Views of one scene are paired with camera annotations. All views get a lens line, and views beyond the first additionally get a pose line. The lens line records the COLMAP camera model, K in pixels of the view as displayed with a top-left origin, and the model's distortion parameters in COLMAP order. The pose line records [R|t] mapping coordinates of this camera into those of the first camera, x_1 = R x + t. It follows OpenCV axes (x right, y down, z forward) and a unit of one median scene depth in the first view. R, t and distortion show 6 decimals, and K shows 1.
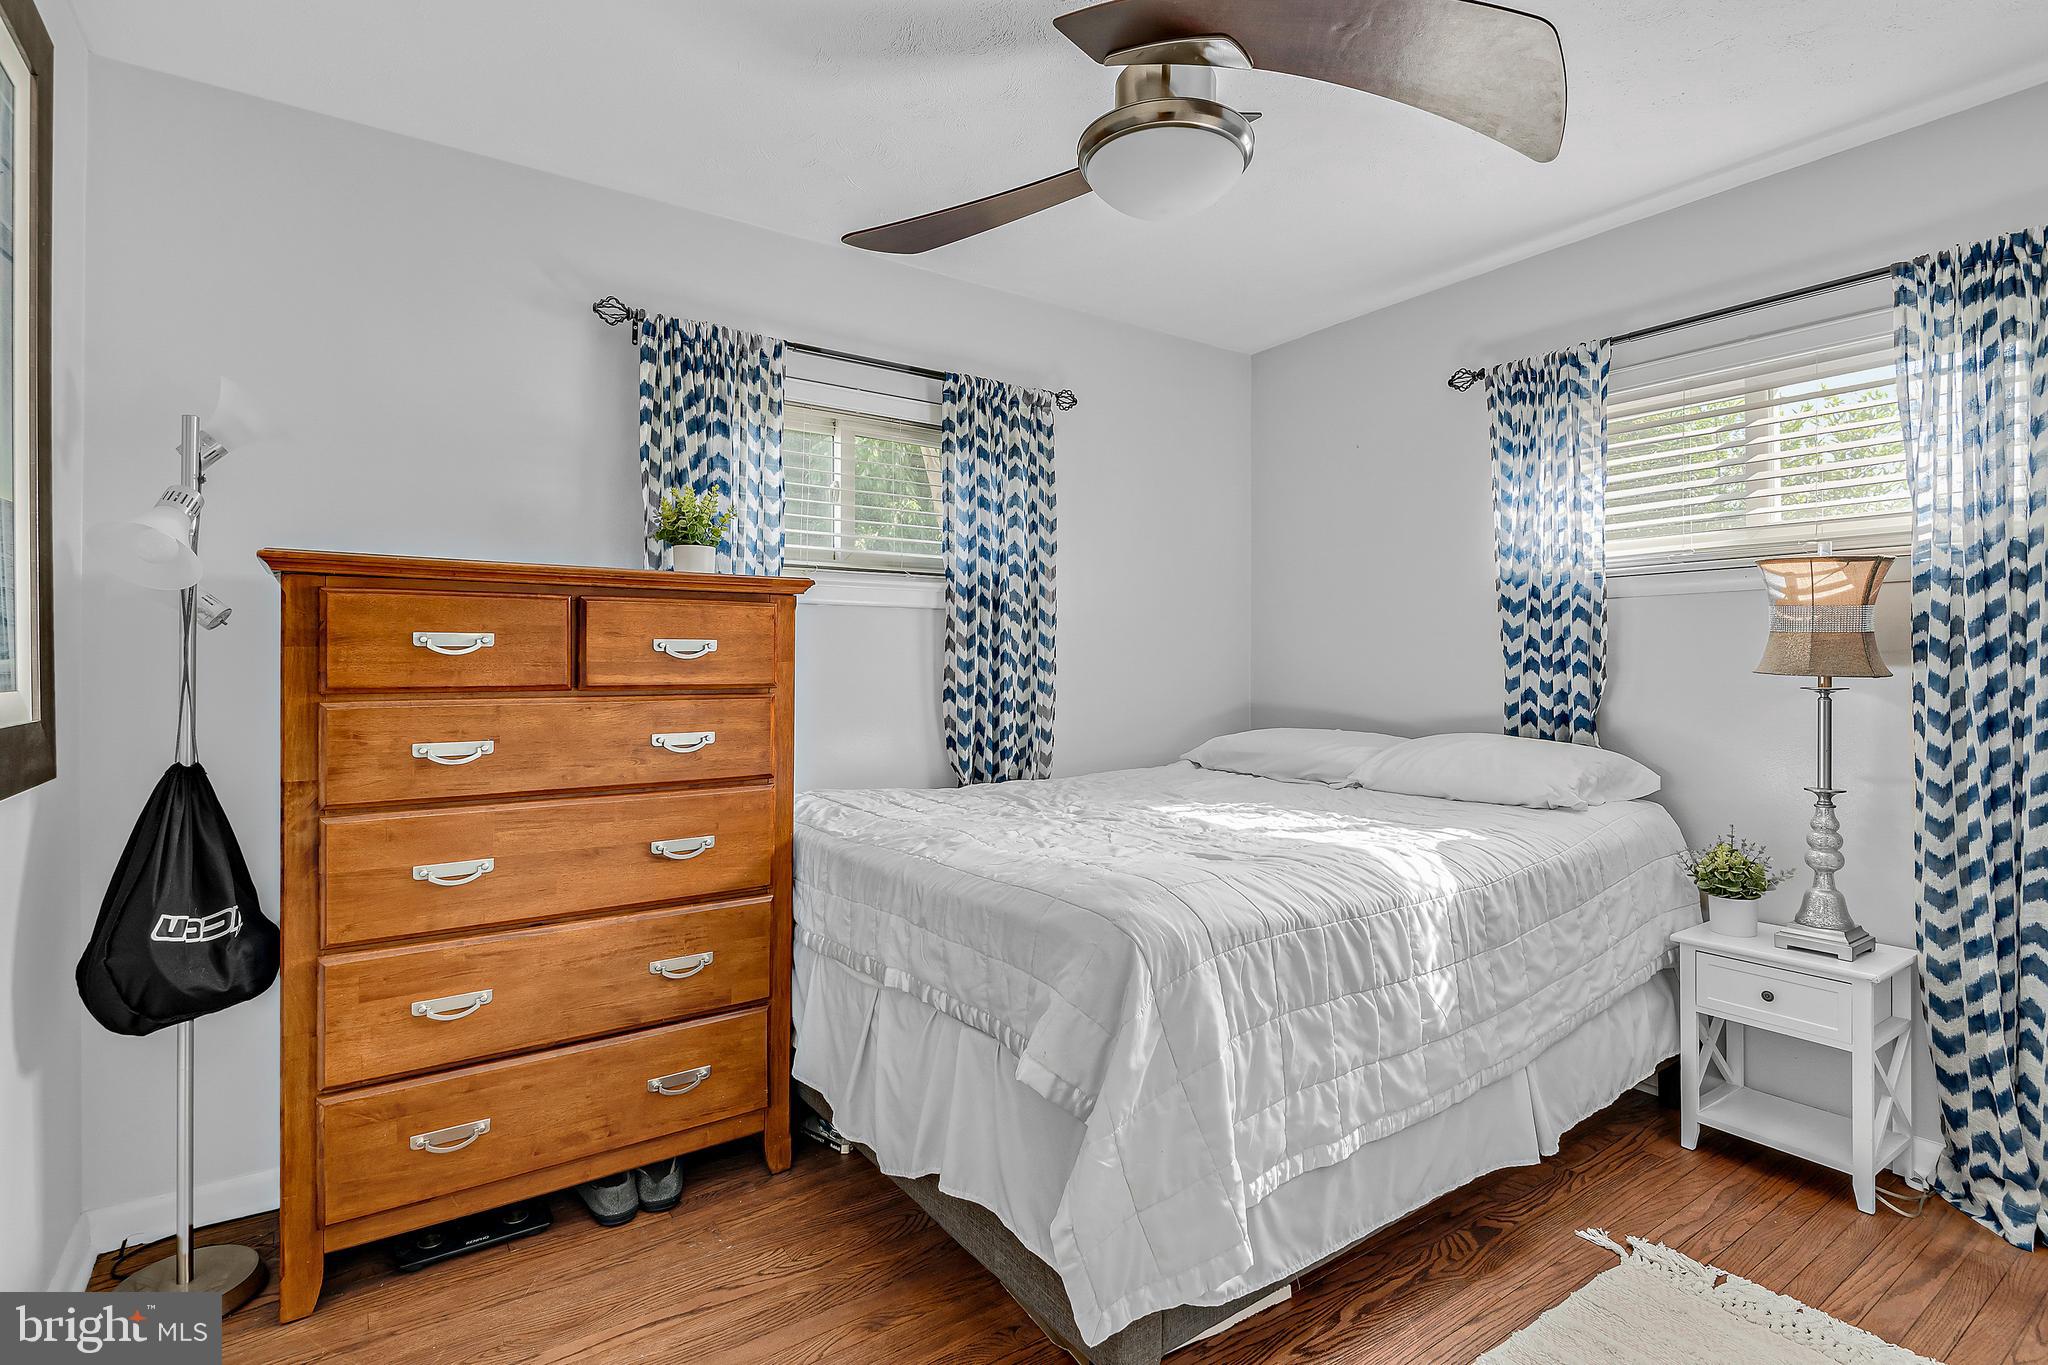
lens RADIAL K [[995.6, 0, 1018.1], [0, 995.6, 662.1], [0, 0, 1]] dist [0.029466, 0.000138]
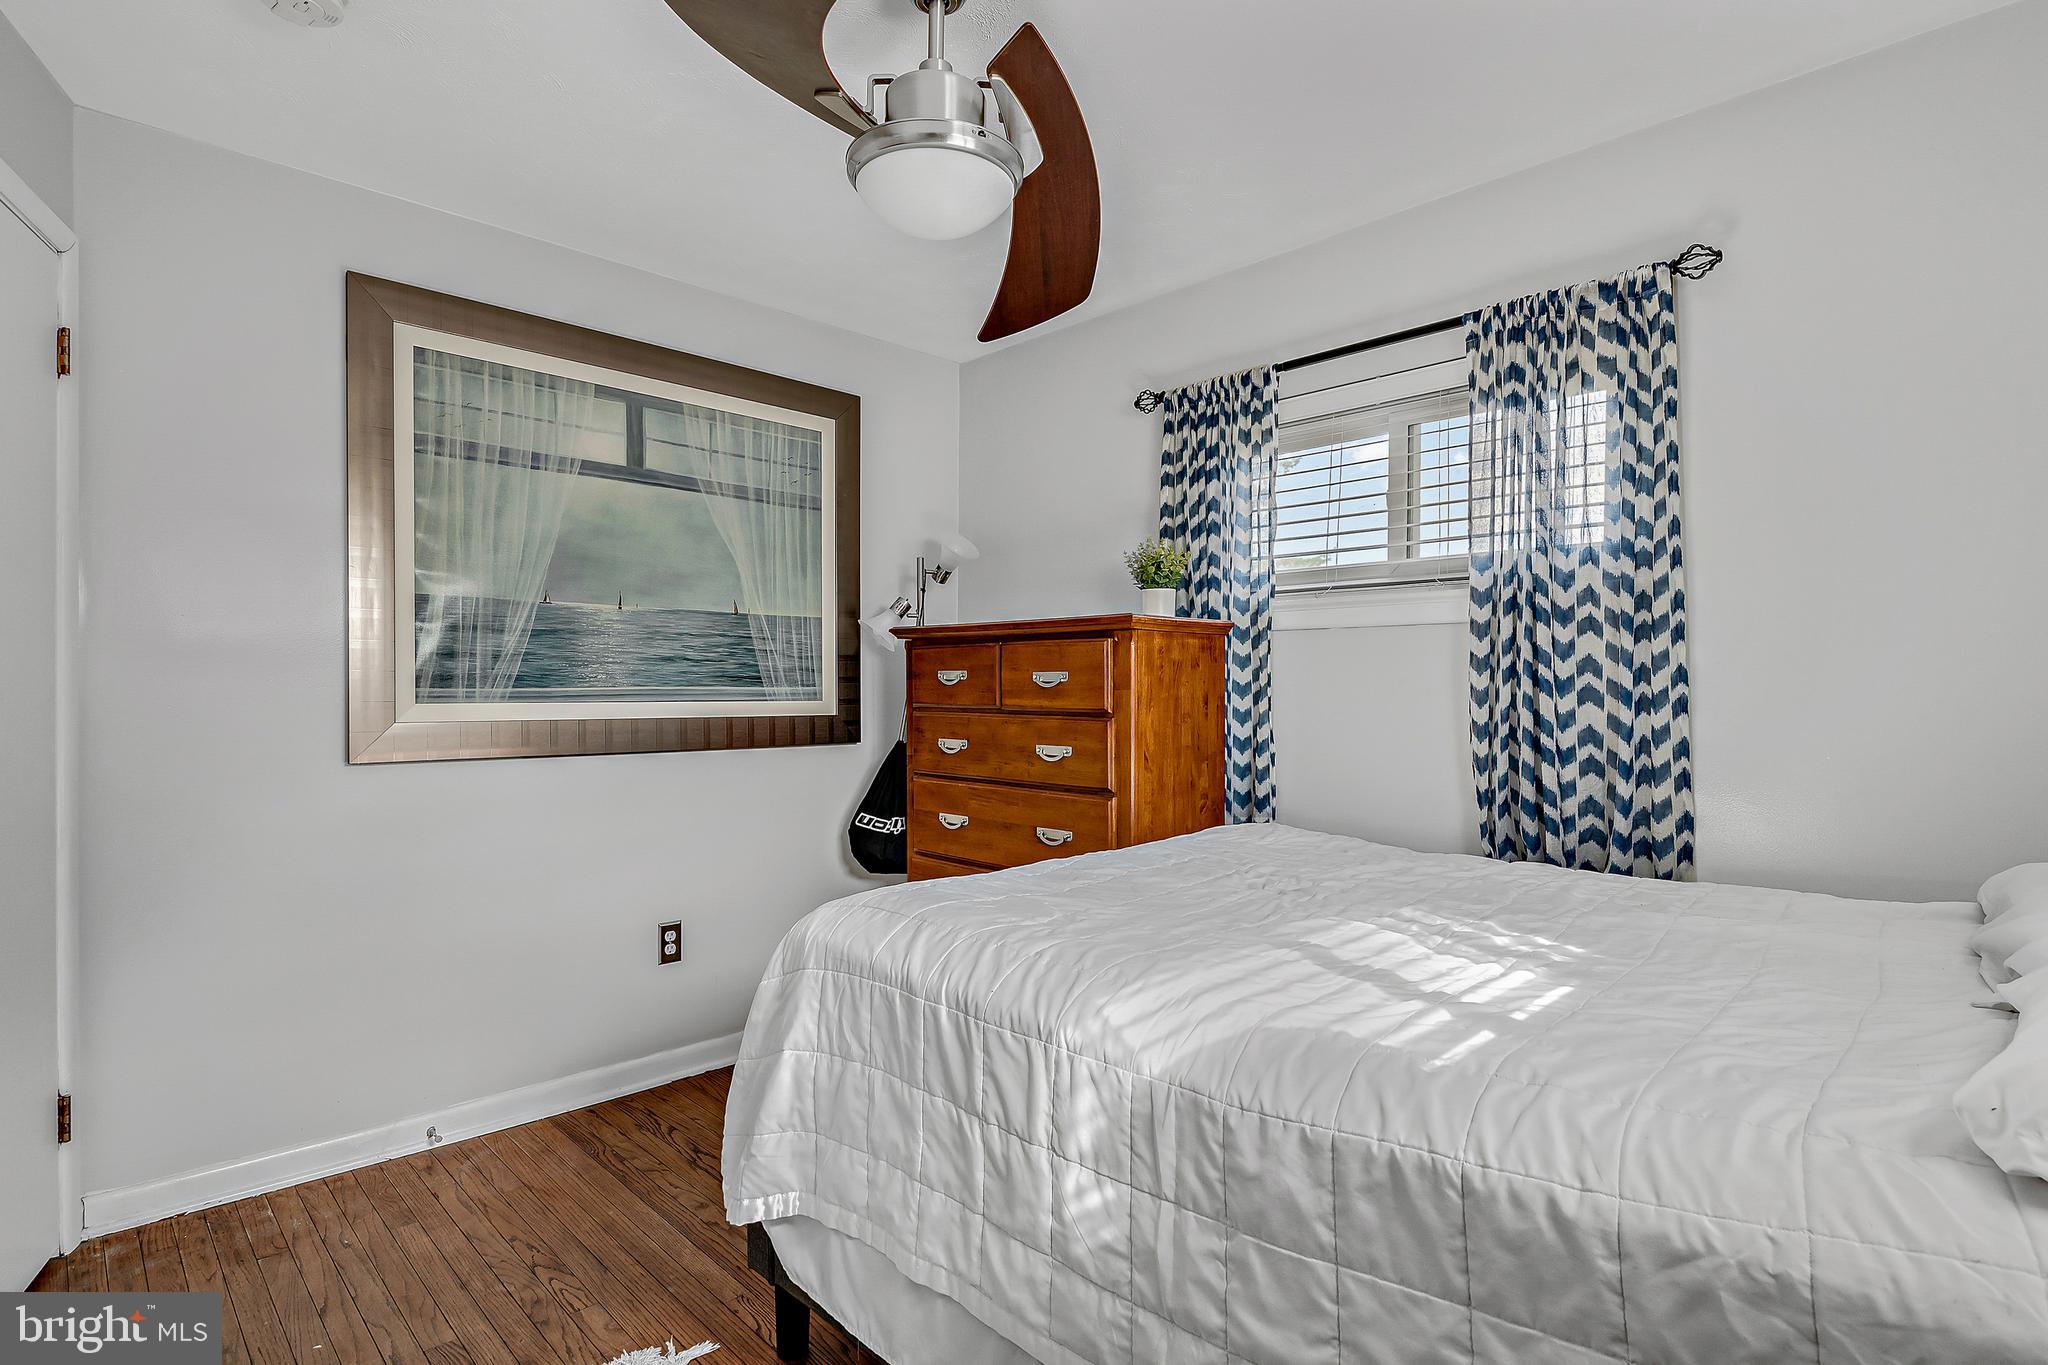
lens RADIAL K [[1068.4, 0, 1018.7], [0, 1068.4, 688.3], [0, 0, 1]] dist [0.002015, -0.000812]
pose [[0.120969, -0.000492, -0.992656, 0.846642], [-0.005568, 0.999984, -0.001174, 0.000370], [0.992641, 0.005669, 0.120965, 0.676694]]
